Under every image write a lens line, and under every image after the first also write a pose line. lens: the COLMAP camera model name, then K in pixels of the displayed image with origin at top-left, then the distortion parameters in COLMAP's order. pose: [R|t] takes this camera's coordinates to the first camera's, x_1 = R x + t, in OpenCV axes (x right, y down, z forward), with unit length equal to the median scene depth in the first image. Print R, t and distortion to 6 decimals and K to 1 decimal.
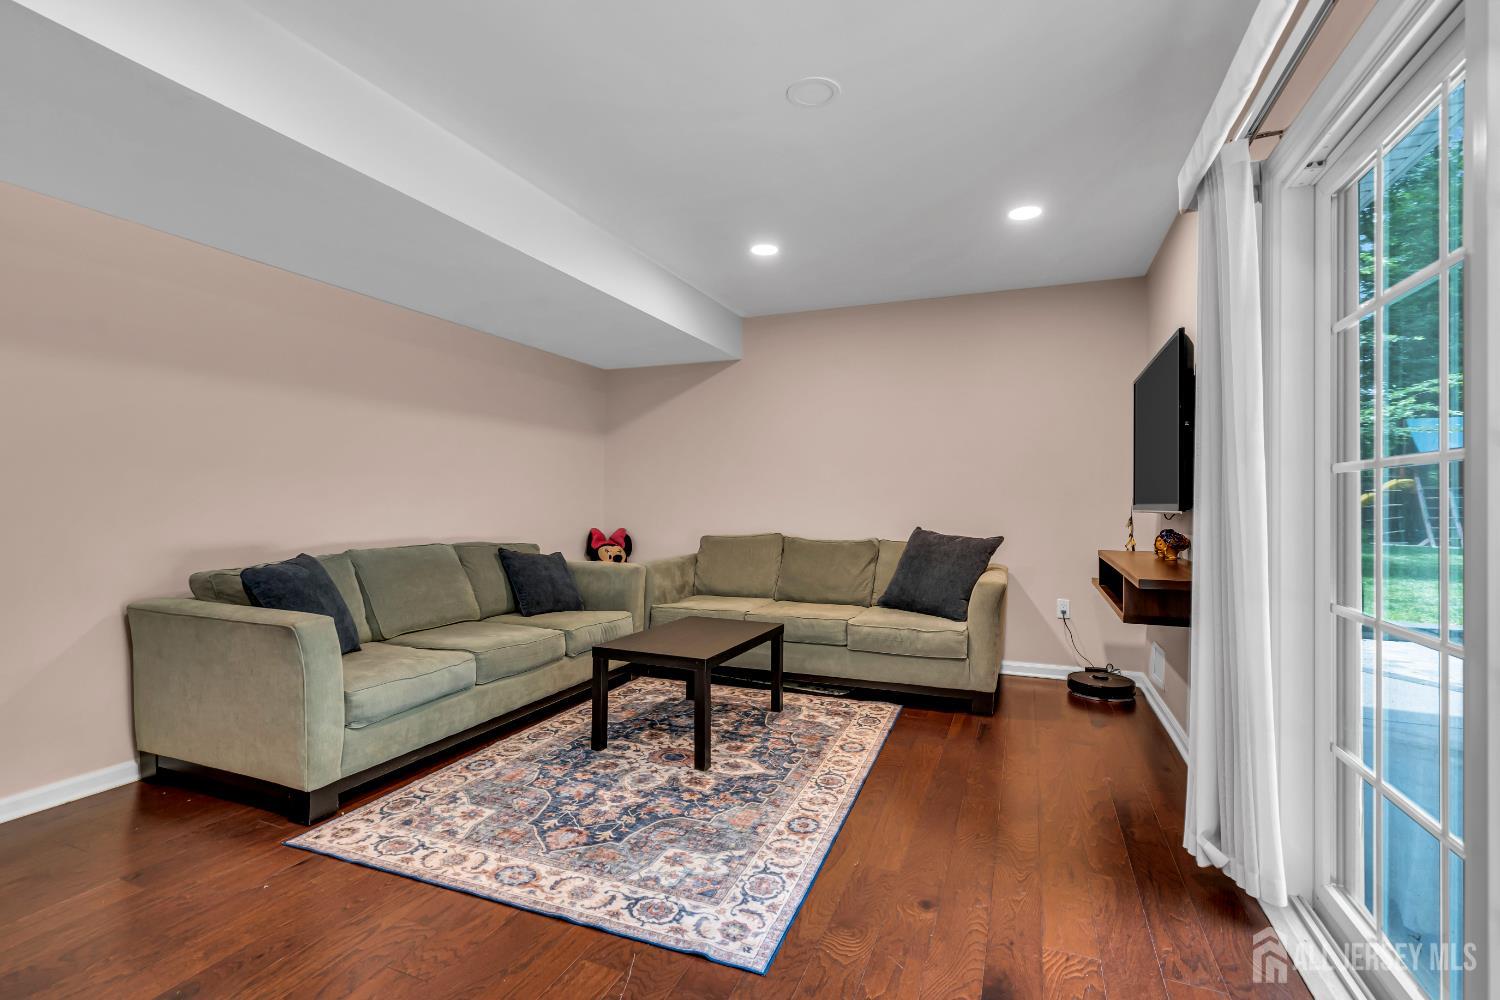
lens RADIAL K [[683.2, 0, 740.4], [0, 683.2, 488.0], [0, 0, 1]] dist [-0.003025, -0.001325]
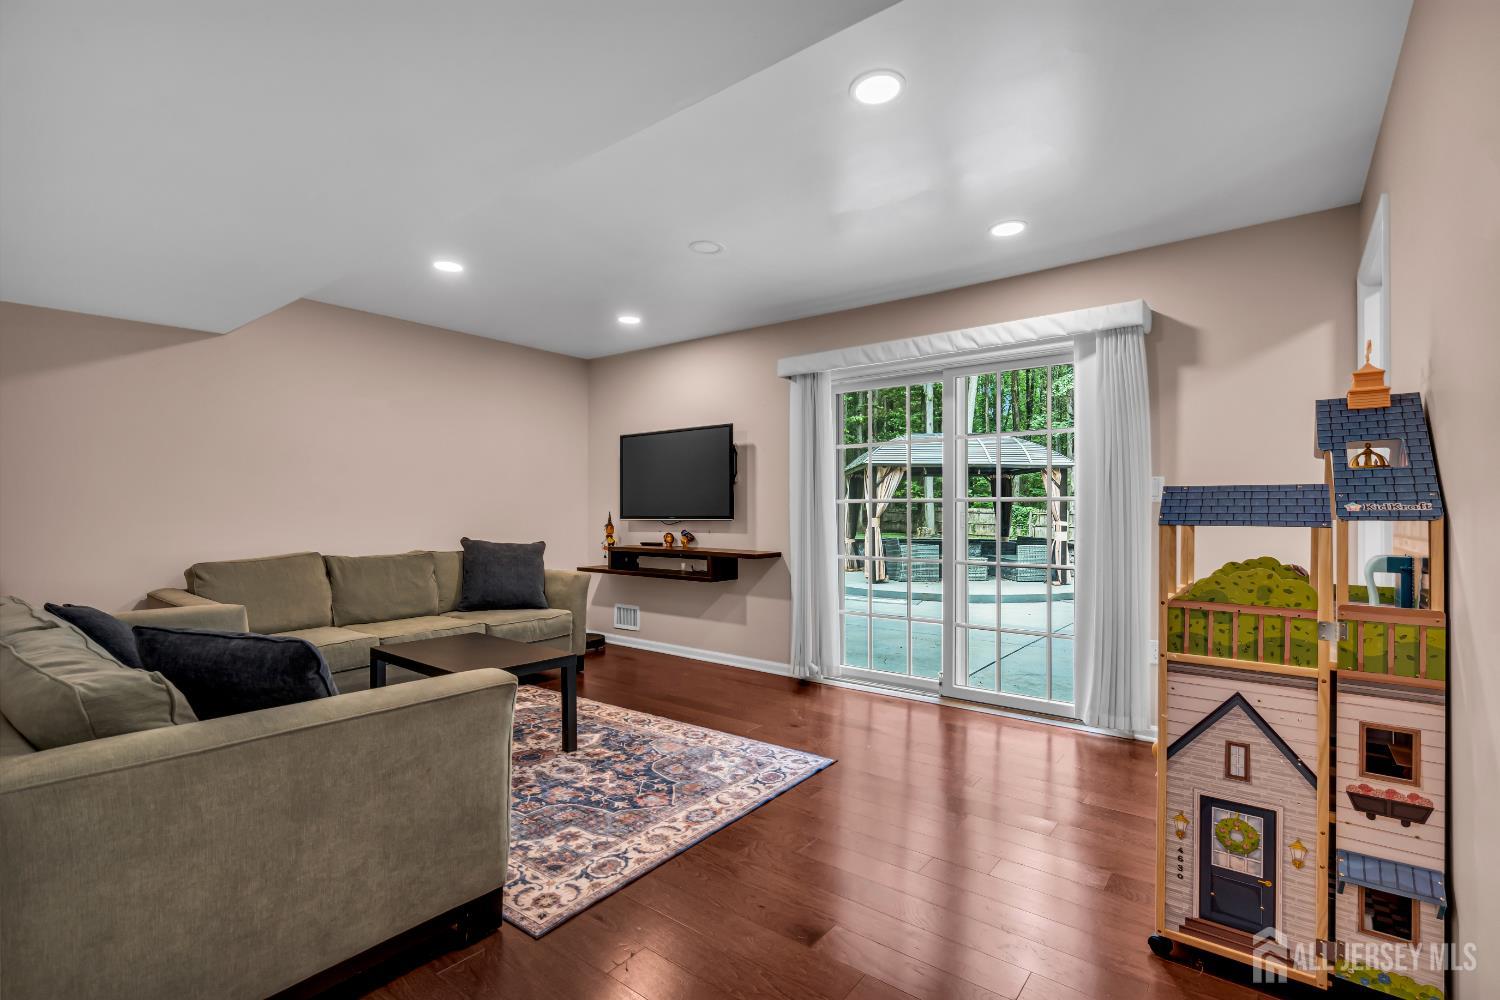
lens RADIAL K [[683.2, 0, 739.2], [0, 683.2, 510.3], [0, 0, 1]] dist [-0.003025, -0.001325]
pose [[0.275460, -0.004299, 0.961303, -1.236207], [-0.018196, 0.999788, 0.009685, -0.009229], [-0.961140, -0.020160, 0.275323, 0.483014]]
